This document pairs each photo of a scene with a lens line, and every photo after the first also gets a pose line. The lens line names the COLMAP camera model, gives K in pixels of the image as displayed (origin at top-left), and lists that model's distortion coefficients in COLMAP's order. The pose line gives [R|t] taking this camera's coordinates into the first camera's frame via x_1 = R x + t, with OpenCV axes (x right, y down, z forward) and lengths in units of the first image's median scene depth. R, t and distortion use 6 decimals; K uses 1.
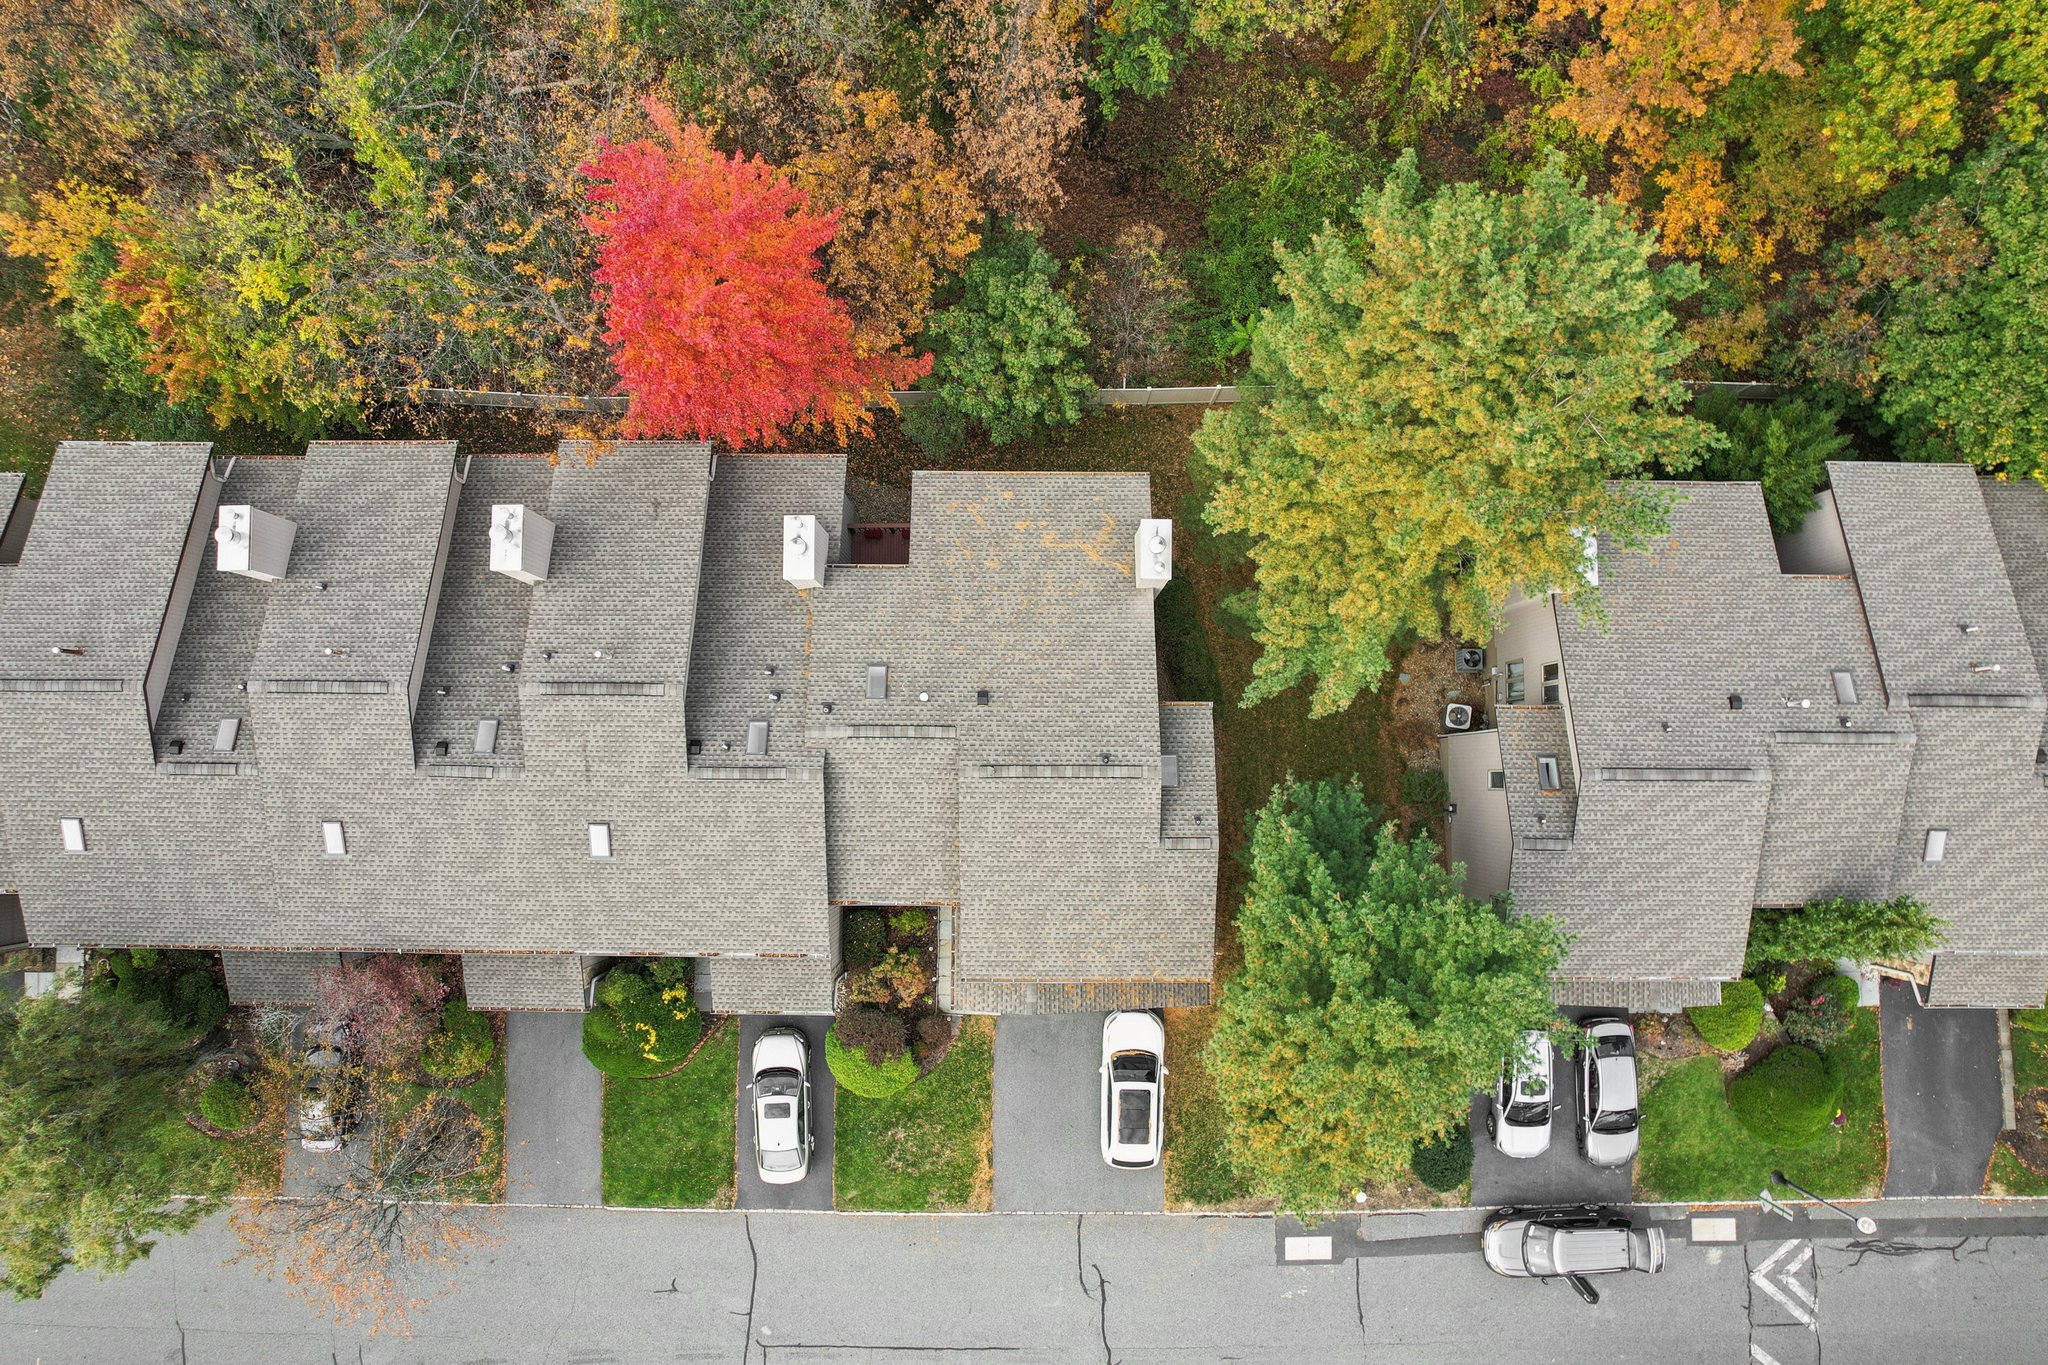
lens RADIAL K [[1349.9, 0, 1027.2], [0, 1349.9, 656.3], [0, 0, 1]] dist [-0.085997, 0.080837]
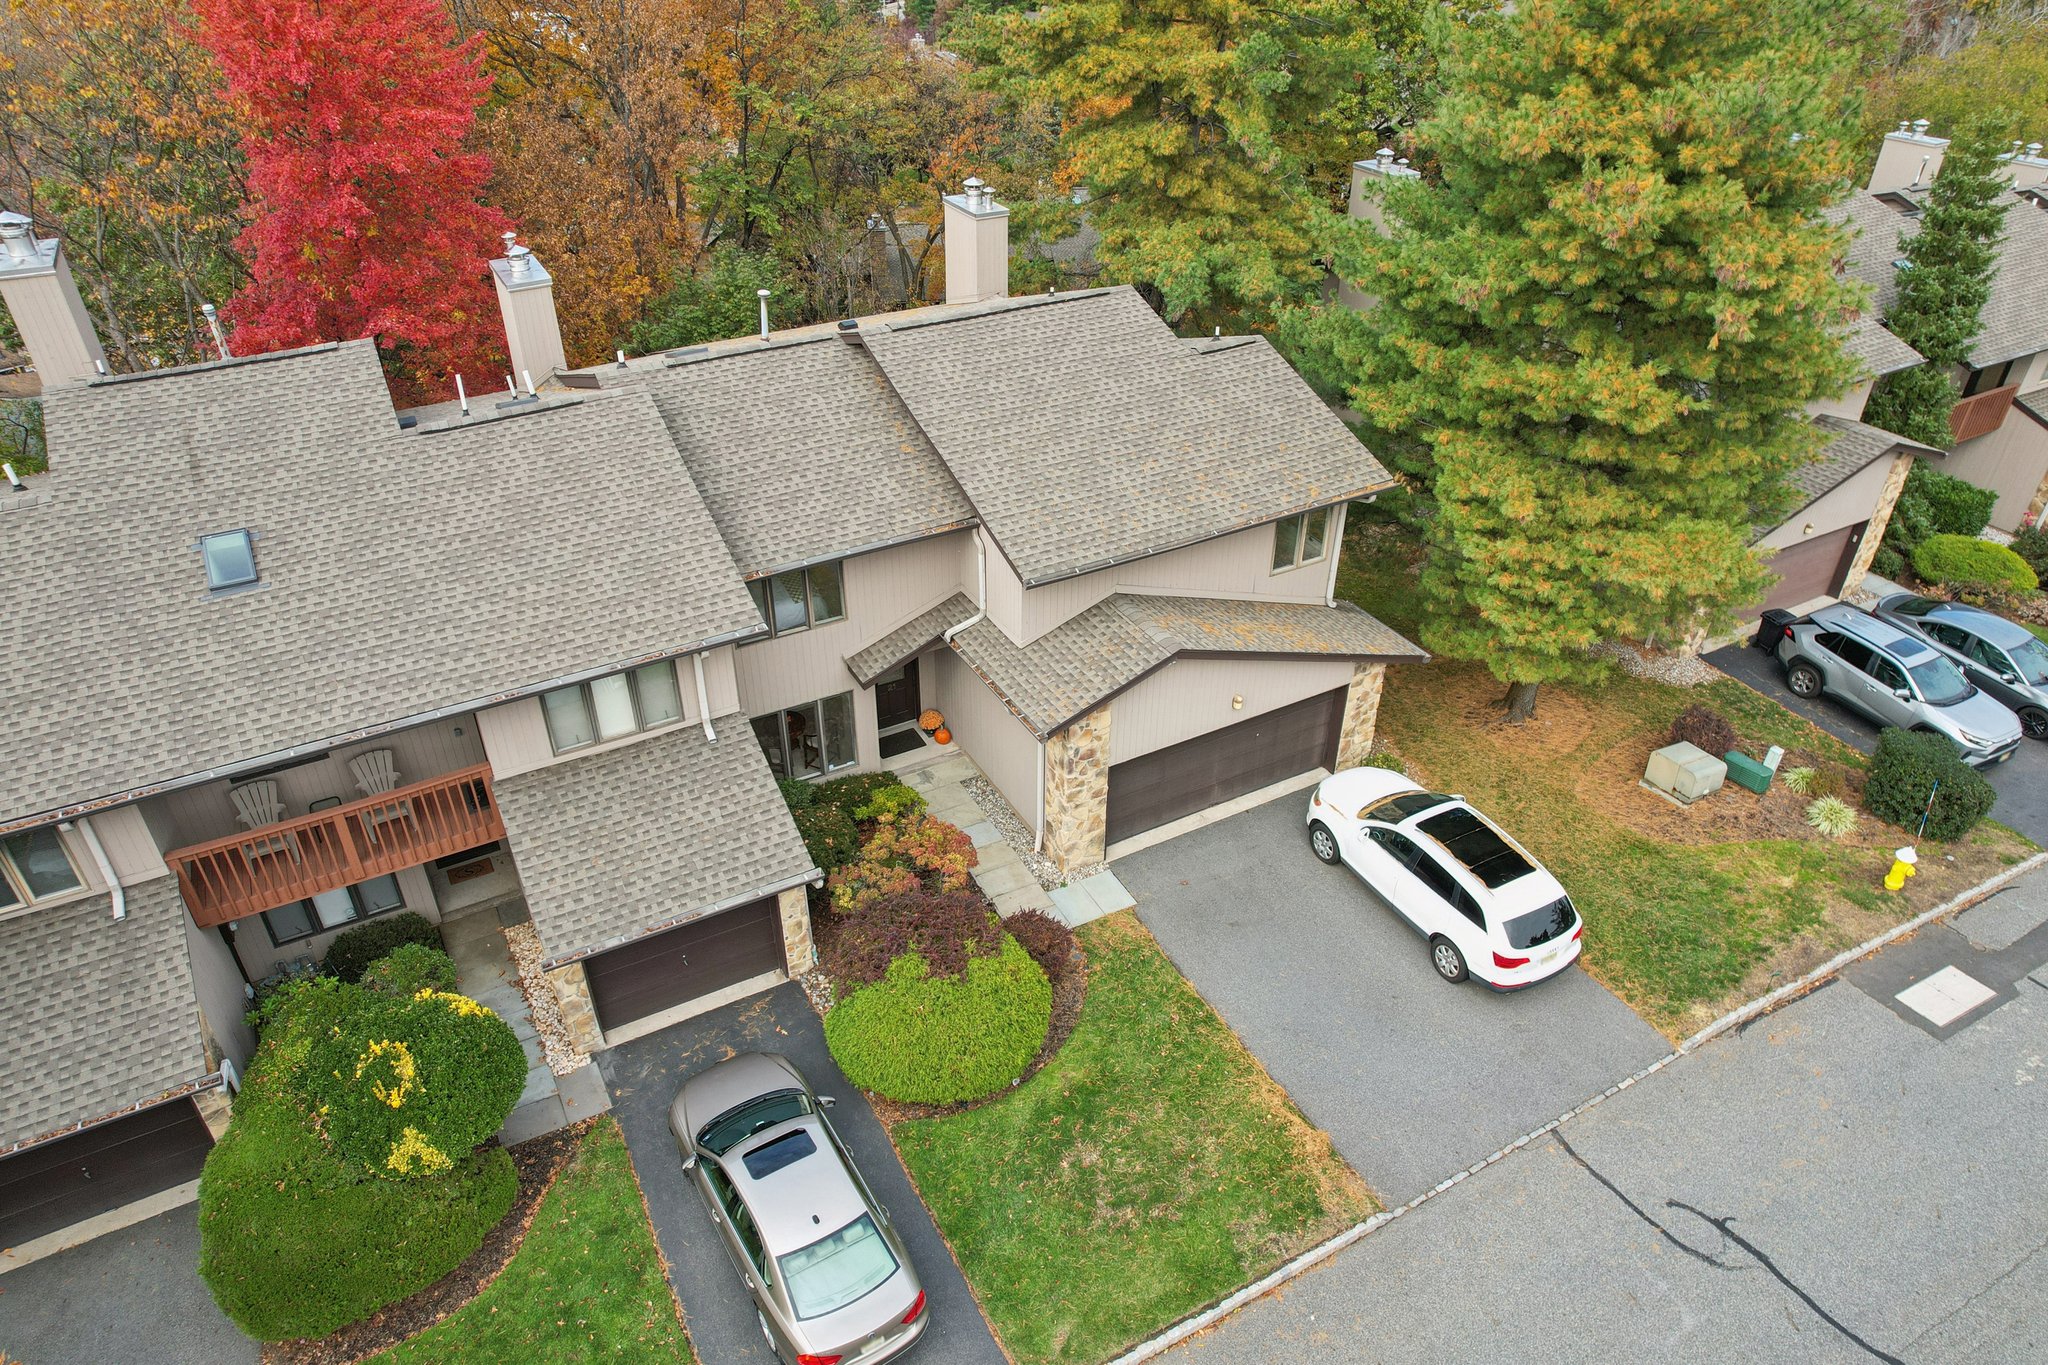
lens RADIAL K [[1349.9, 0, 1027.2], [0, 1349.9, 656.3], [0, 0, 1]] dist [-0.085997, 0.080837]
pose [[0.872793, -0.259685, 0.413276, -0.240305], [0.485719, 0.545485, -0.683025, 0.544622], [-0.048065, 0.796875, 0.602229, 0.636737]]
